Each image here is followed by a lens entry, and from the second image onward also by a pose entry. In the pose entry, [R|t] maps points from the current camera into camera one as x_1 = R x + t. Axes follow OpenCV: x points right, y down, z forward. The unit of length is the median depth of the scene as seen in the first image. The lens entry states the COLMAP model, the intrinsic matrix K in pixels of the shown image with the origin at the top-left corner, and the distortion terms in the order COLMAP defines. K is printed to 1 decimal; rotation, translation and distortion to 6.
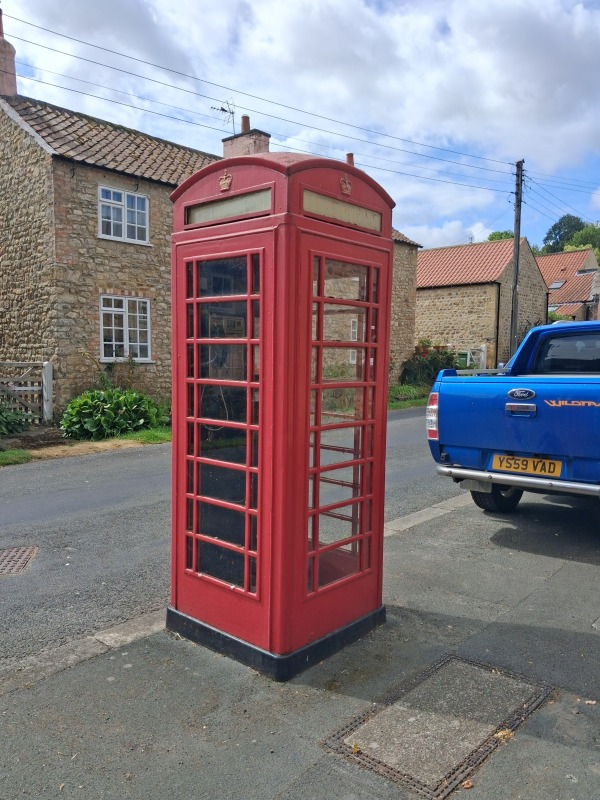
lens RADIAL K [[637.3, 0, 300.0], [0, 637.3, 400.0], [0, 0, 1]] dist [0.002362, -0.008348]
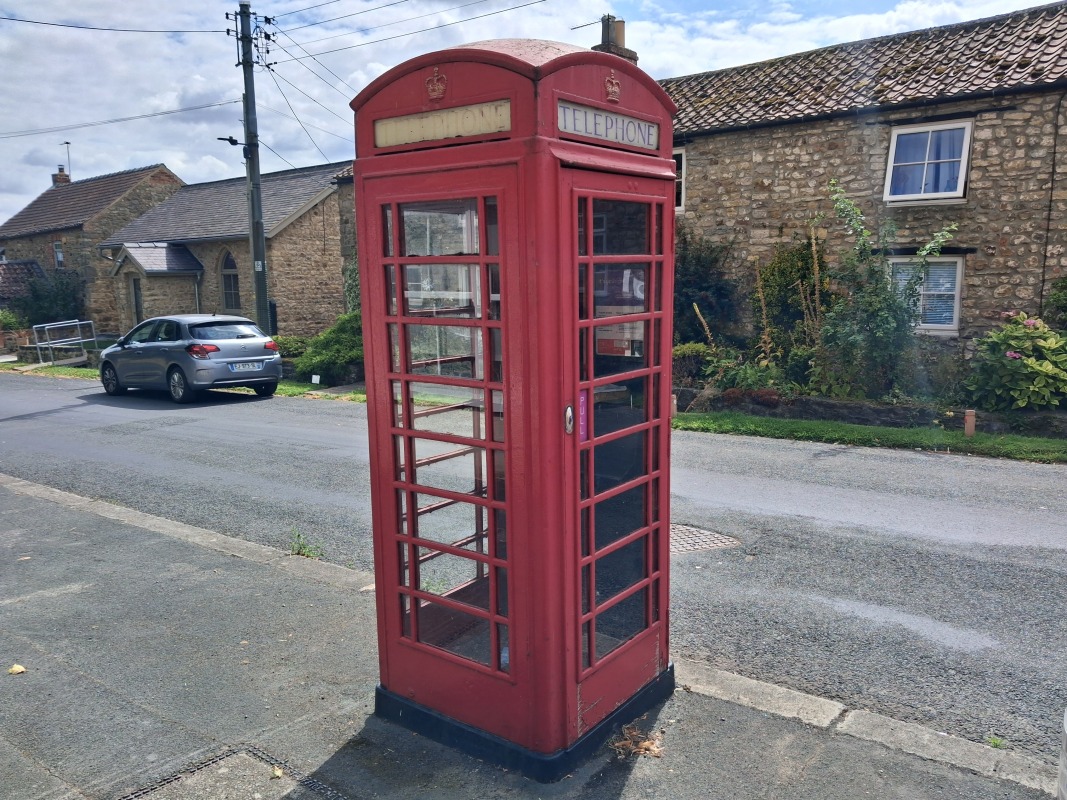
lens RADIAL K [[850.0, 0, 533.5], [0, 850.0, 400.0], [0, 0, 1]] dist [0.002362, -0.008348]
pose [[0.067208, 0.139273, -0.987971, 0.663821], [-0.058961, 0.989034, 0.135411, -0.089715], [0.995995, 0.049151, 0.074683, 0.691758]]
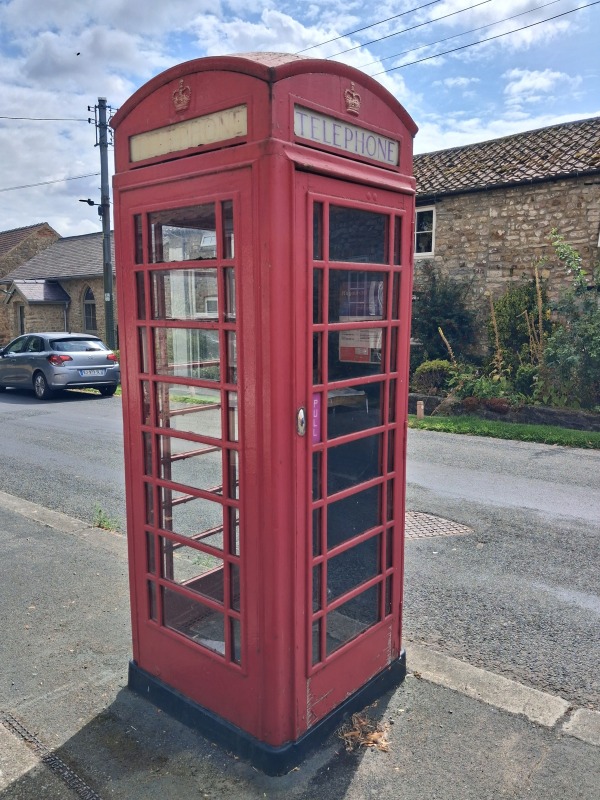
lens RADIAL K [[640.3, 0, 283.7], [0, 640.3, 395.5], [0, 0, 1]] dist [-0.040786, 0.069166]
pose [[0.008938, 0.128363, -0.991687, 0.530402], [-0.073776, 0.989108, 0.127364, -0.072842], [0.997235, 0.072025, 0.018311, 0.738200]]
